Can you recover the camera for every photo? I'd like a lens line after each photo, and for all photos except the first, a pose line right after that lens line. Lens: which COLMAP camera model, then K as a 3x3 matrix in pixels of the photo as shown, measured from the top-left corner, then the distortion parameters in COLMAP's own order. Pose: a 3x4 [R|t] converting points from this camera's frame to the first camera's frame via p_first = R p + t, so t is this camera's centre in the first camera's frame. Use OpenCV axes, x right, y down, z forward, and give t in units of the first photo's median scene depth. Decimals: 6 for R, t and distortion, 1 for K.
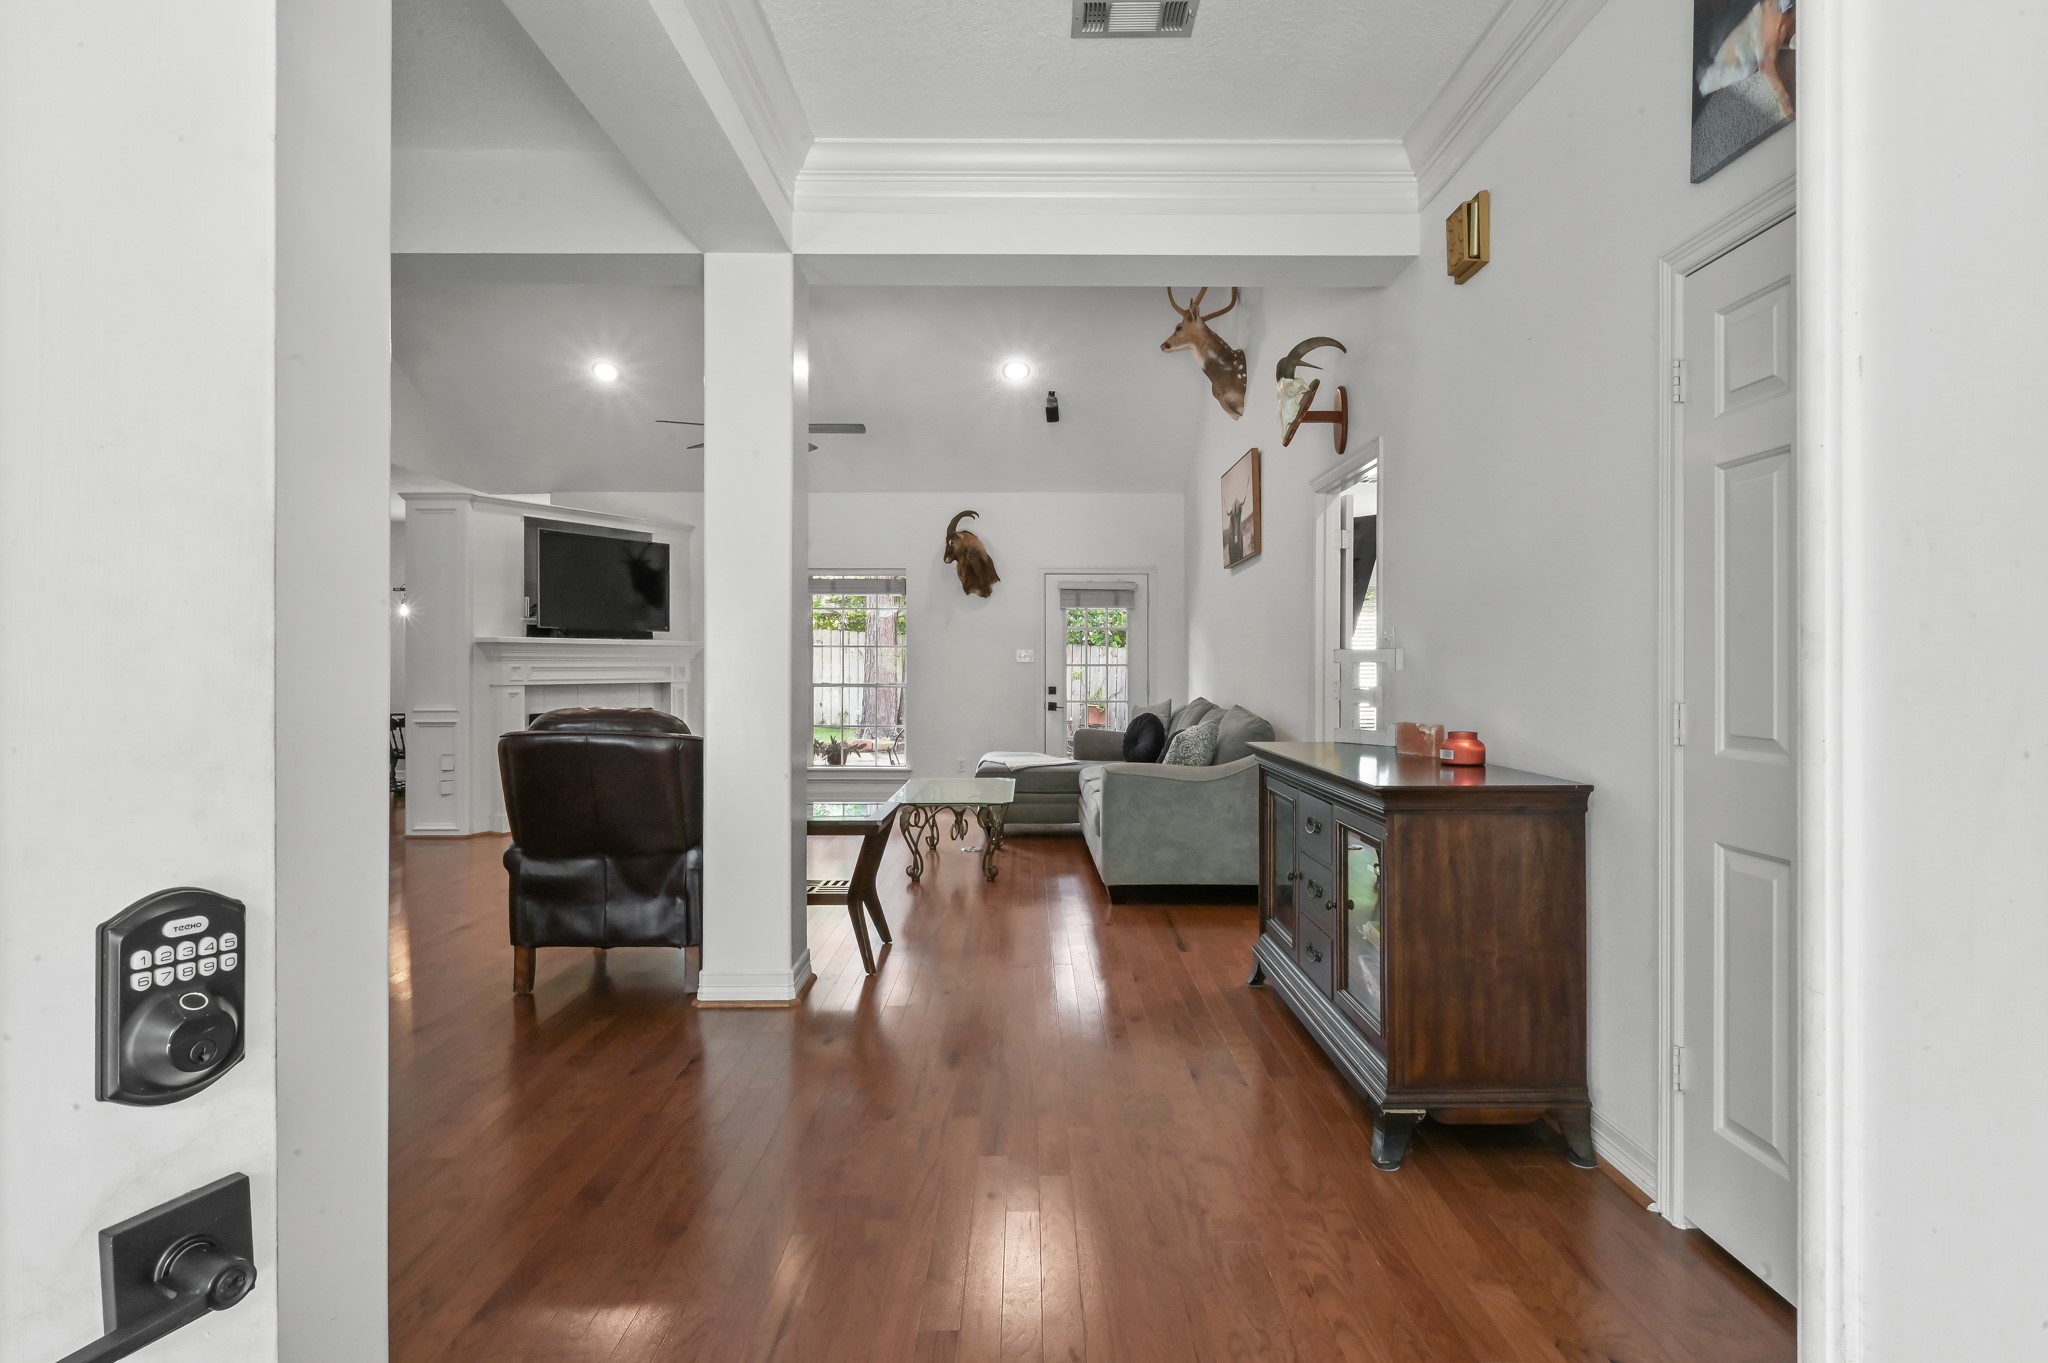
lens RADIAL K [[1049.6, 0, 1030.4], [0, 1049.6, 653.7], [0, 0, 1]] dist [0.002480, 0.000801]
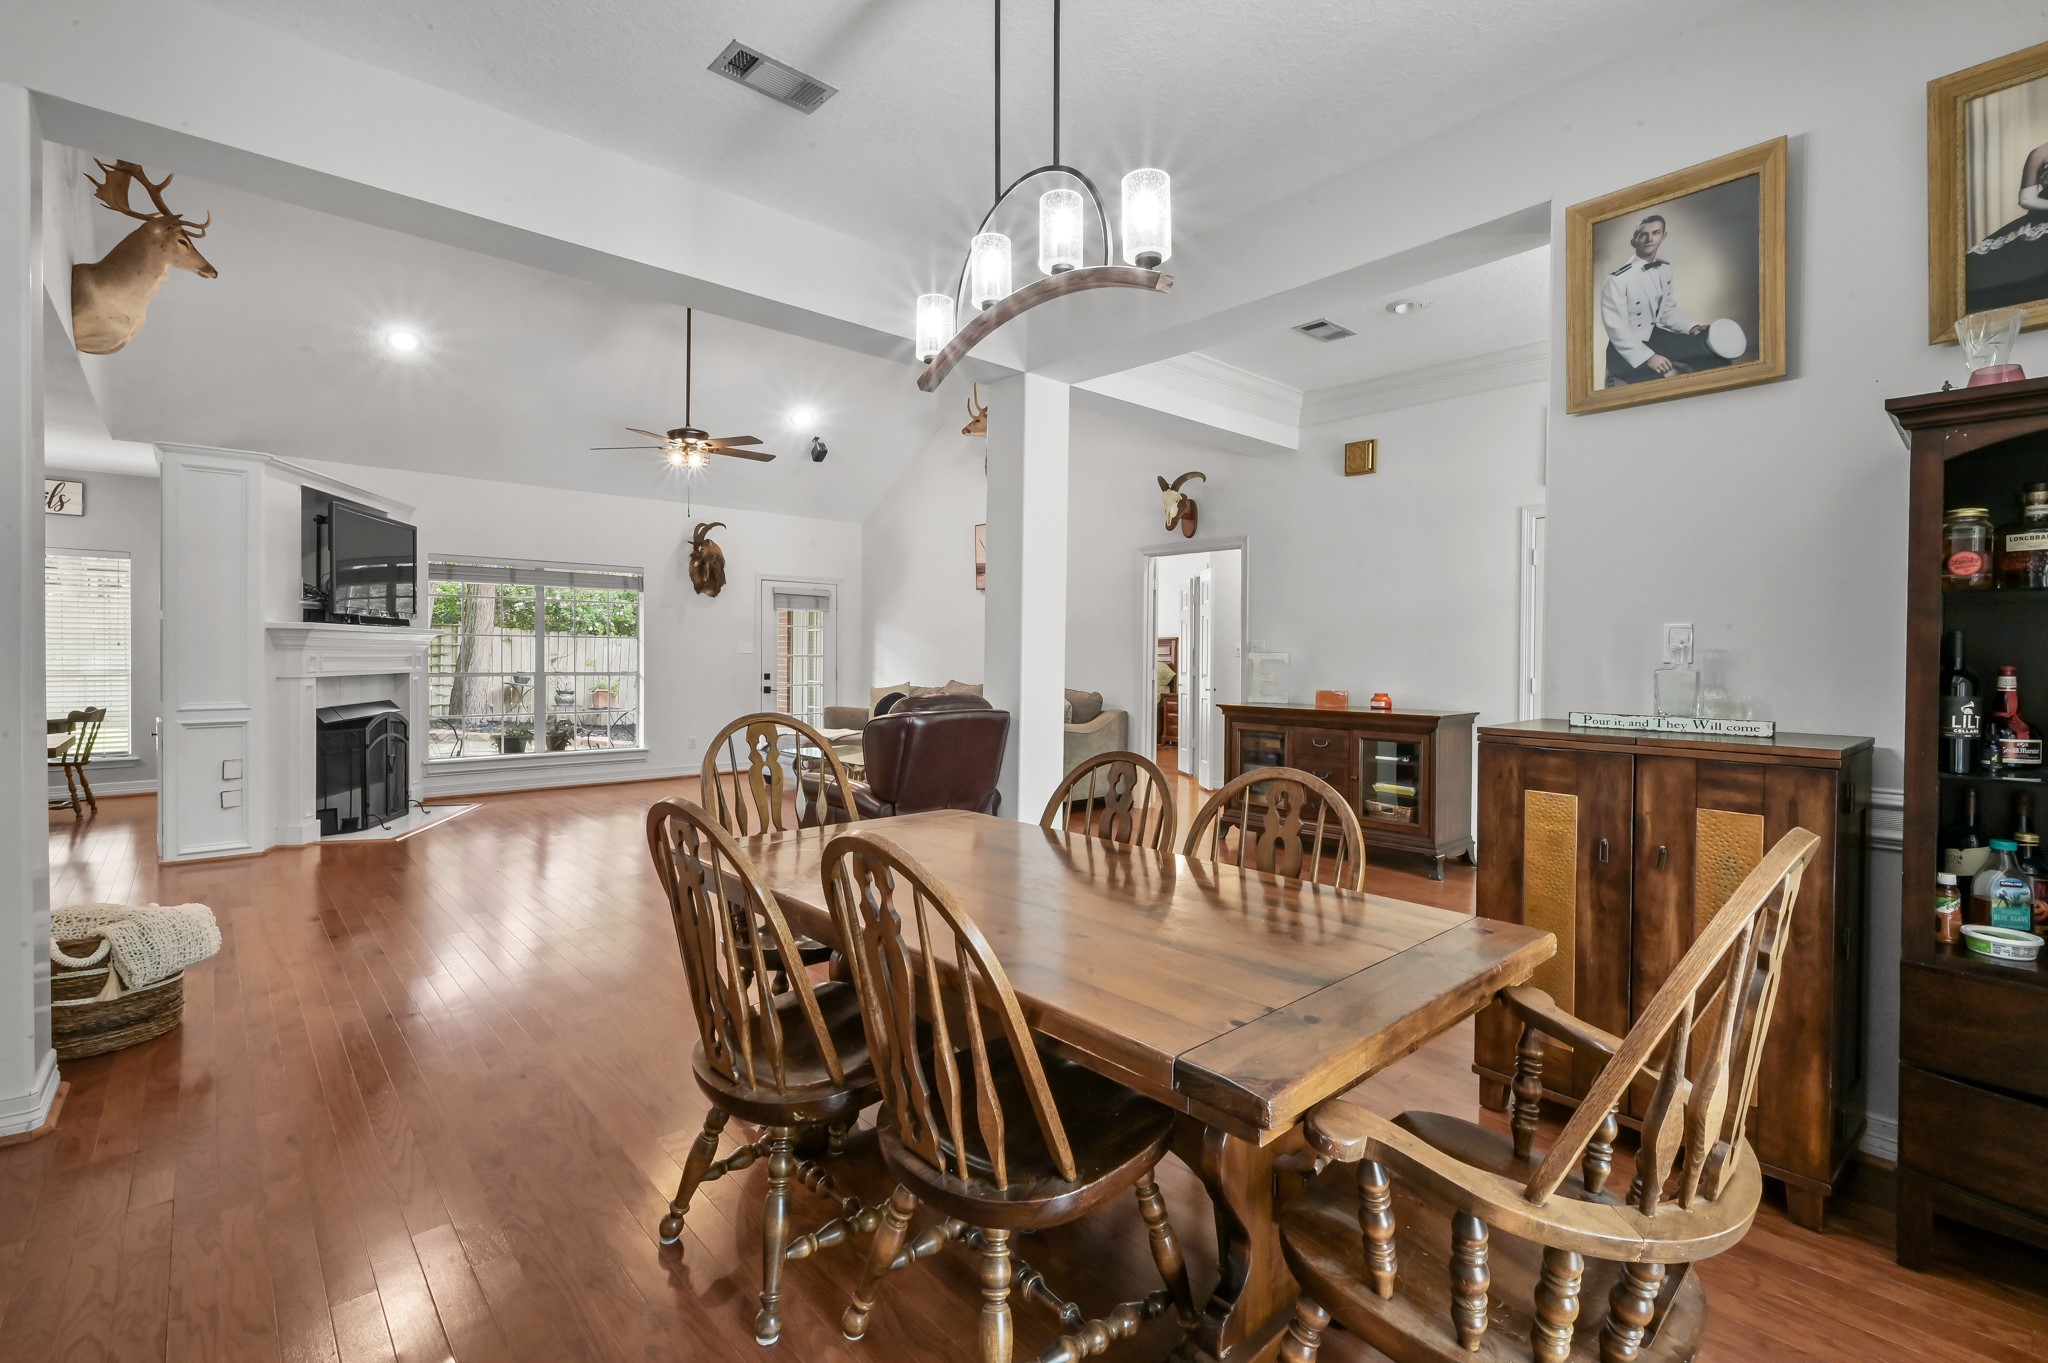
lens RADIAL K [[895.9, 0, 1043.0], [0, 895.9, 671.7], [0, 0, 1]] dist [0.001768, -0.000006]
pose [[0.744856, -0.006953, 0.667189, -0.489154], [-0.015457, 0.999498, 0.027673, -0.004630], [-0.667046, -0.030925, 0.744374, 0.023595]]
